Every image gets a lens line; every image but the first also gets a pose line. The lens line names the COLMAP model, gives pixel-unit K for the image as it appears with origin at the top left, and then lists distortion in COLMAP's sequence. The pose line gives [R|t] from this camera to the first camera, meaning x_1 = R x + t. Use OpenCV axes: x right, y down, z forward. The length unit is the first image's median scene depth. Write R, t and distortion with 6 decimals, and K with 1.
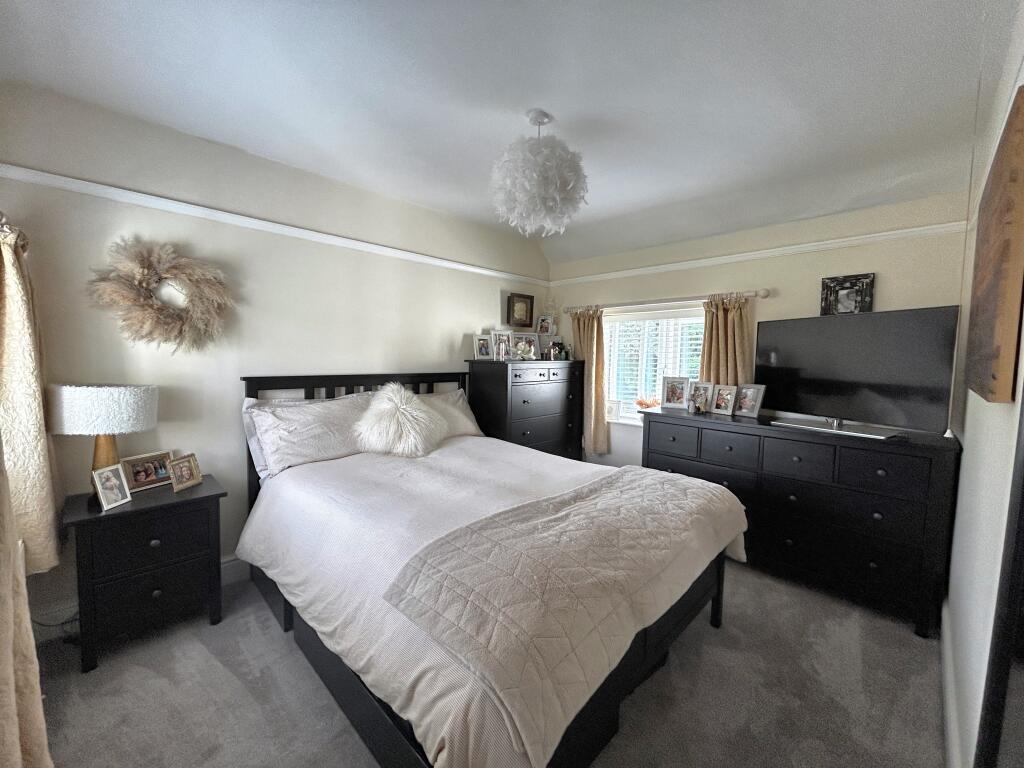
lens RADIAL K [[413.3, 0, 512.1], [0, 413.3, 385.0], [0, 0, 1]] dist [-0.003614, 0.001720]
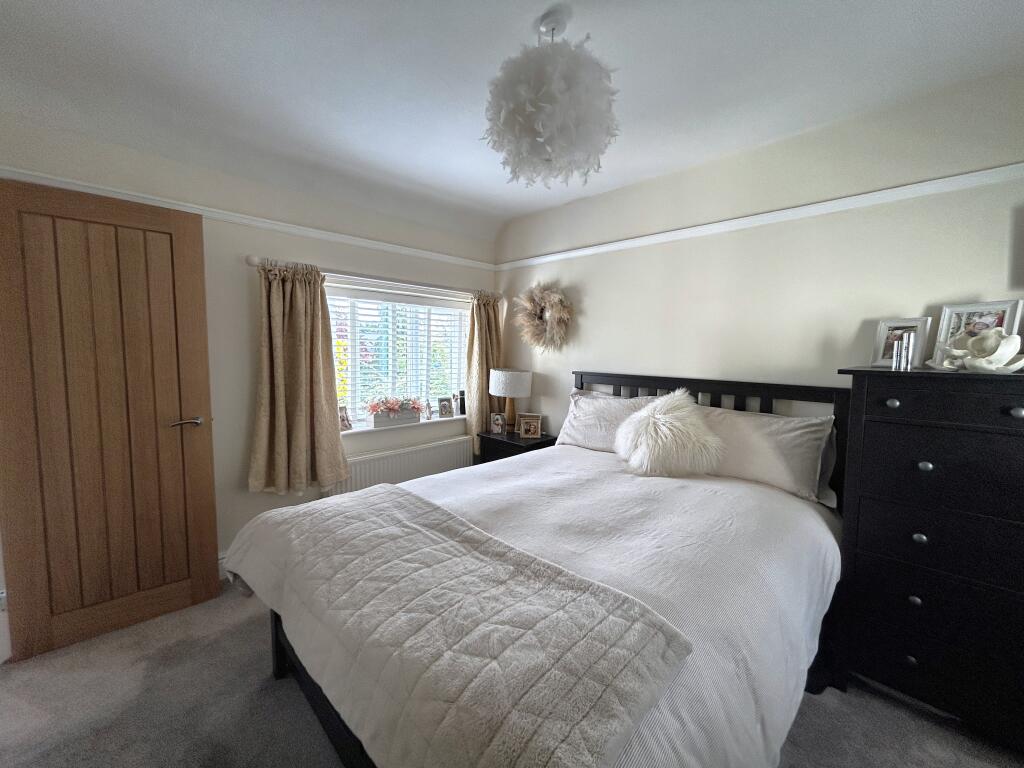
lens RADIAL K [[413.3, 0, 512.8], [0, 413.3, 387.8], [0, 0, 1]] dist [-0.003614, 0.001720]
pose [[-0.018624, 0.083090, -0.996368, 0.694006], [-0.080890, 0.993149, 0.084333, -0.063728], [0.996549, 0.082166, -0.011775, 0.823238]]
